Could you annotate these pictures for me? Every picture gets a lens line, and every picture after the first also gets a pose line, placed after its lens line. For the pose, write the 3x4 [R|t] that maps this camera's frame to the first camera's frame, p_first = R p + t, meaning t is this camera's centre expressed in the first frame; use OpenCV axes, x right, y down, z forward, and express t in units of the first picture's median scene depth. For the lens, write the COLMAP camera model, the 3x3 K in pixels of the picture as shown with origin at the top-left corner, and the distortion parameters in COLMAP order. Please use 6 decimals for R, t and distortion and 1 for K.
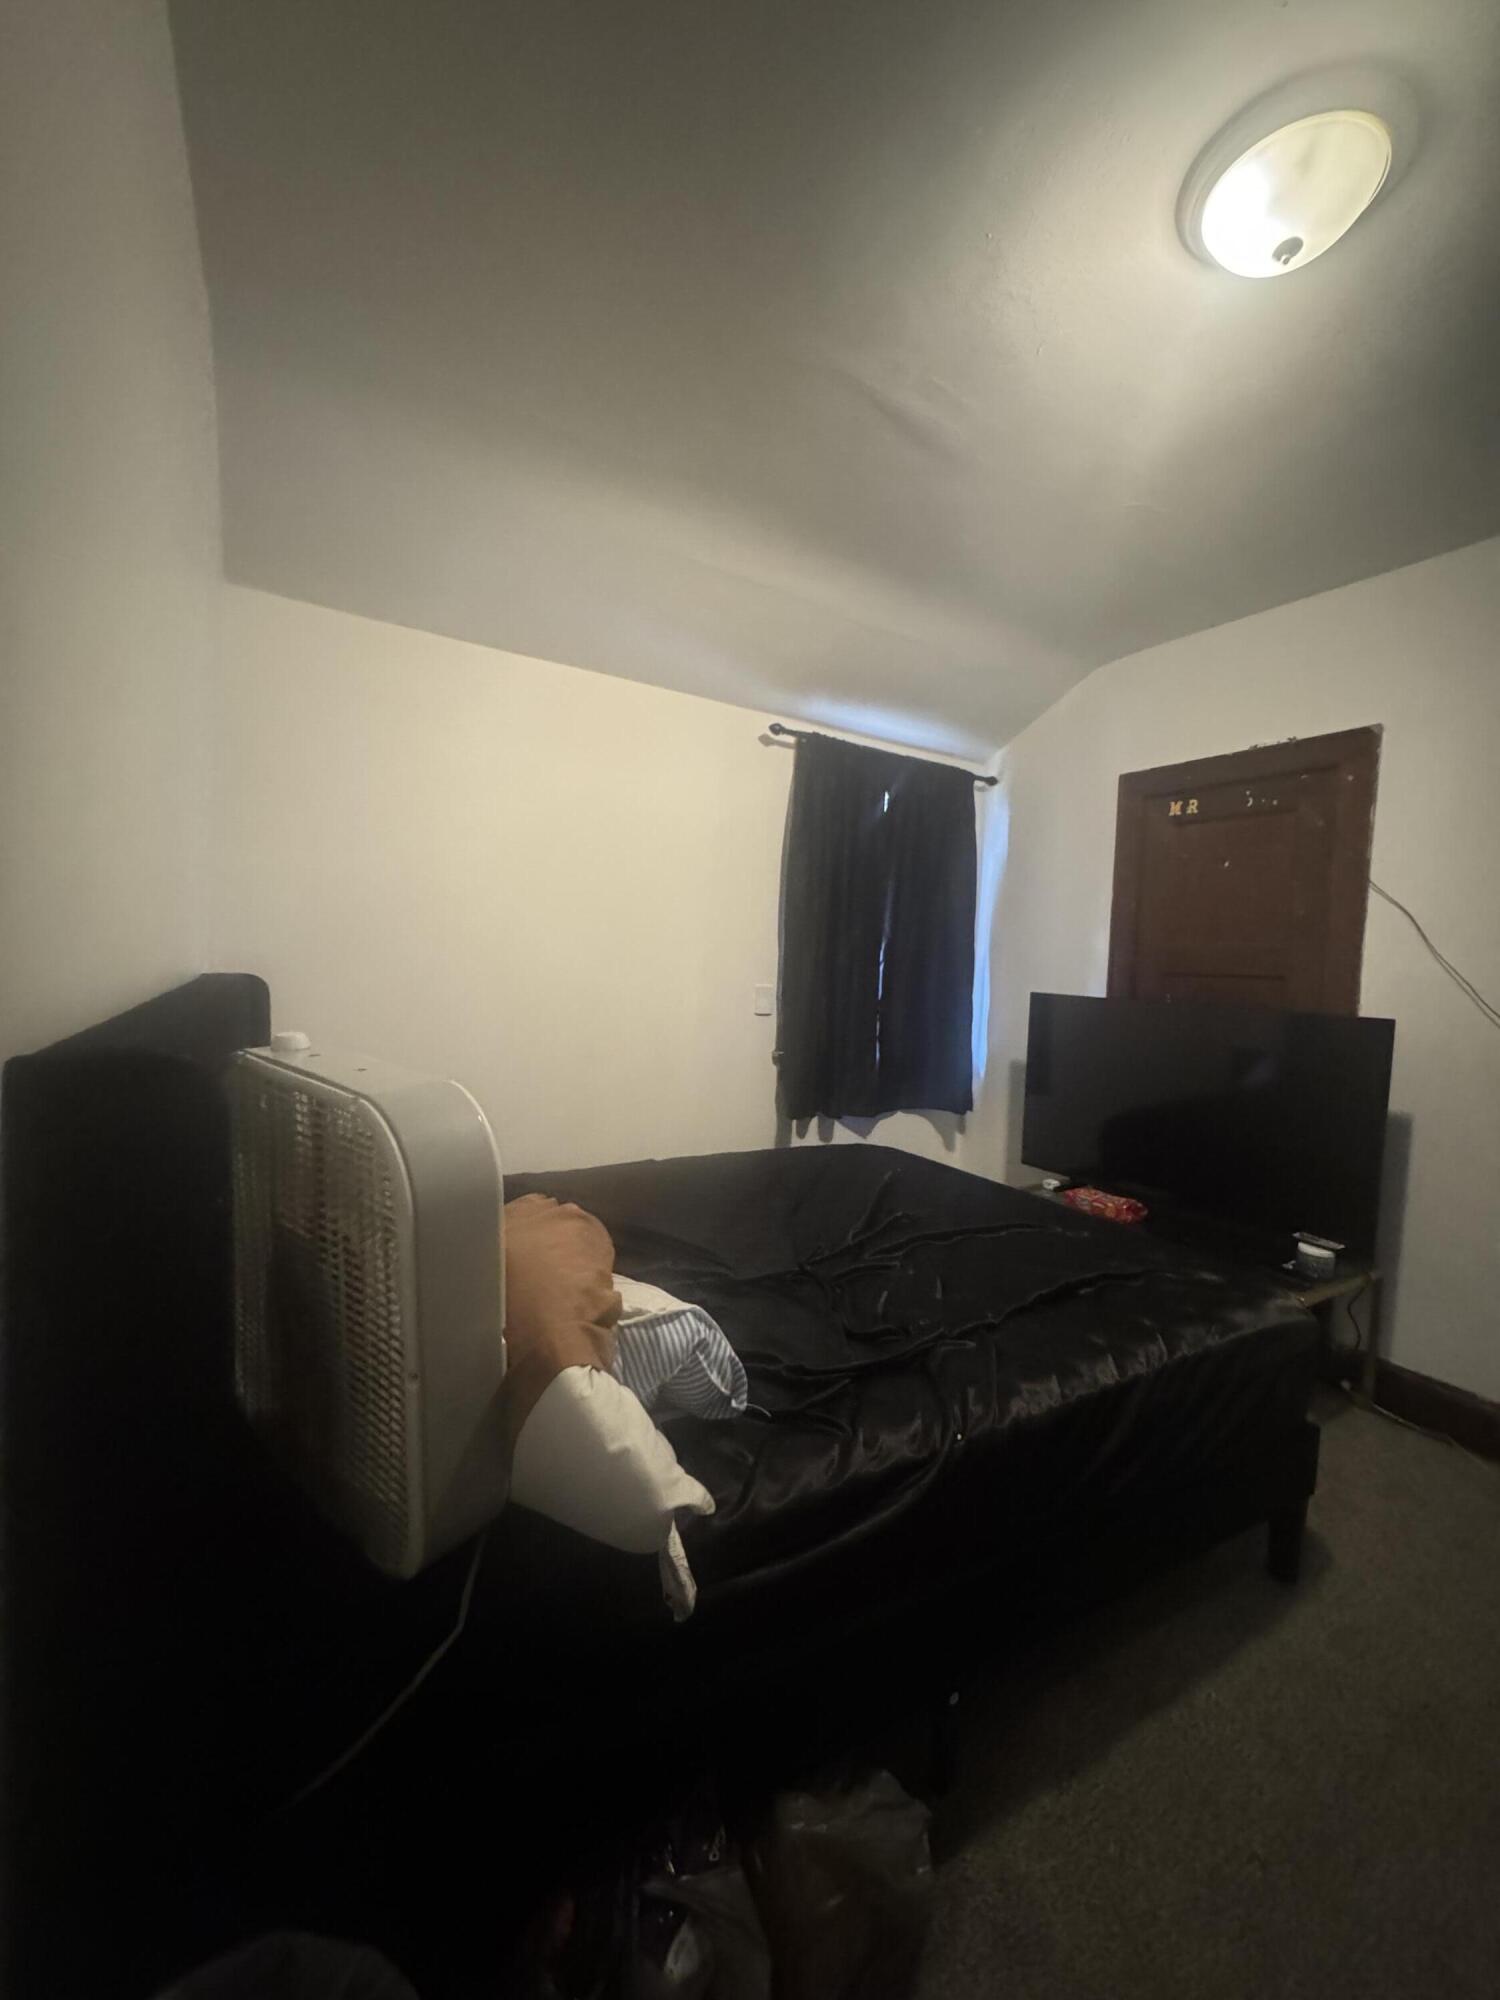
lens RADIAL K [[800.2, 0, 752.8], [0, 800.2, 998.6], [0, 0, 1]] dist [-0.003781, 0.000437]
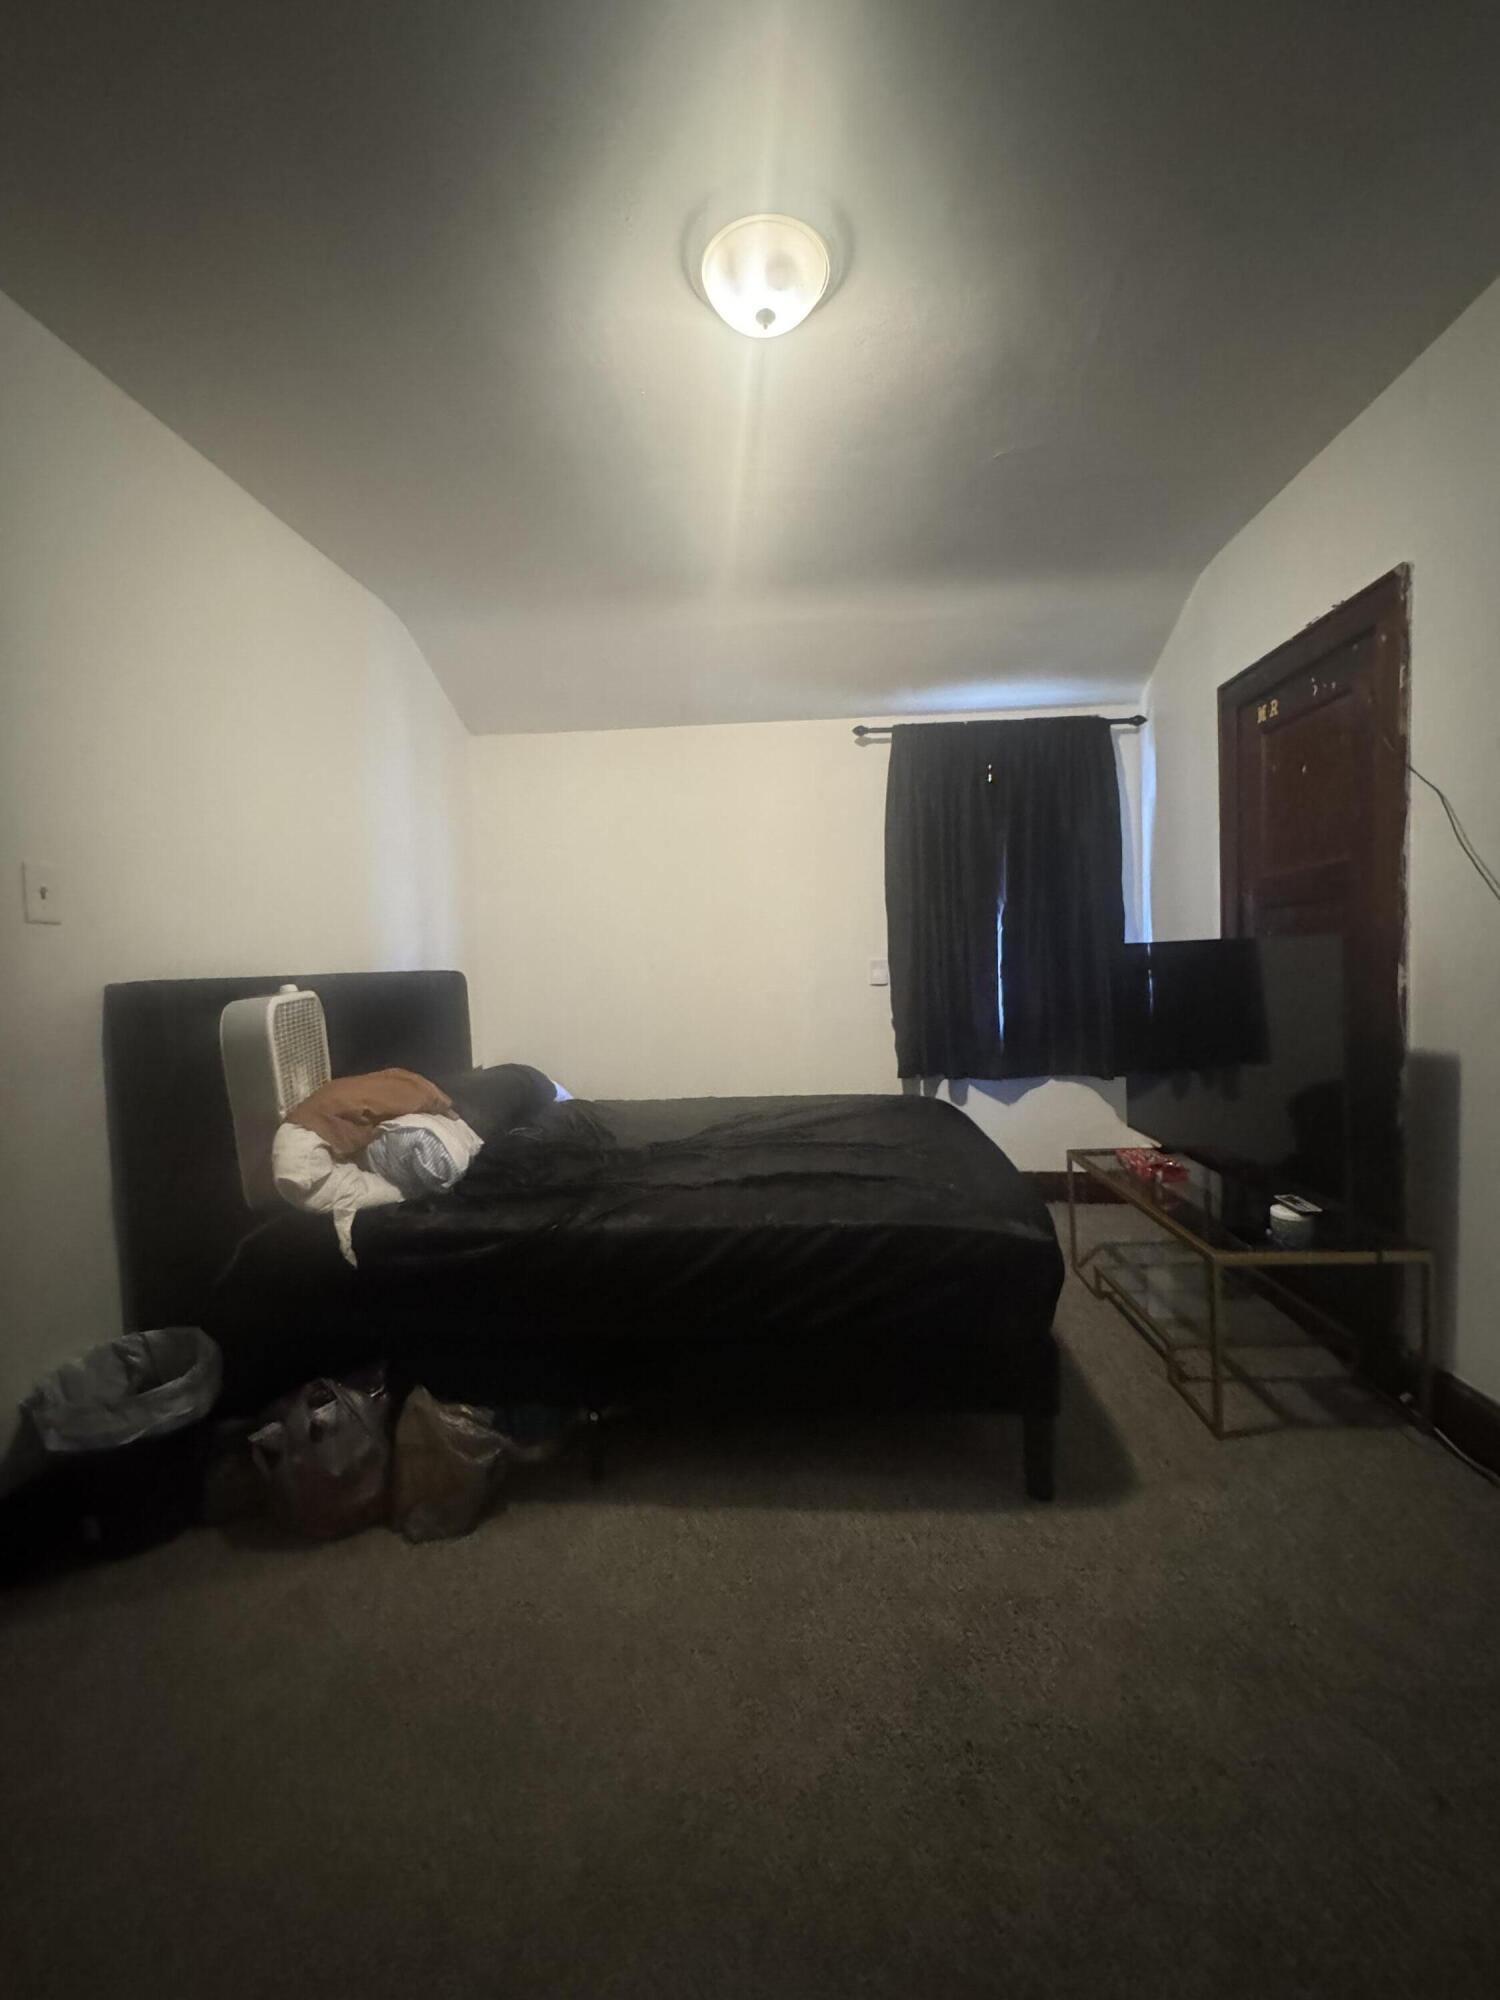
lens RADIAL K [[800.7, 0, 748.4], [0, 800.7, 988.6], [0, 0, 1]] dist [-0.002400, -0.000148]
pose [[0.816719, -0.055810, -0.574331, 0.536626], [0.044499, 0.998439, -0.033744, 0.058816], [0.575318, 0.002002, 0.817927, -0.017561]]
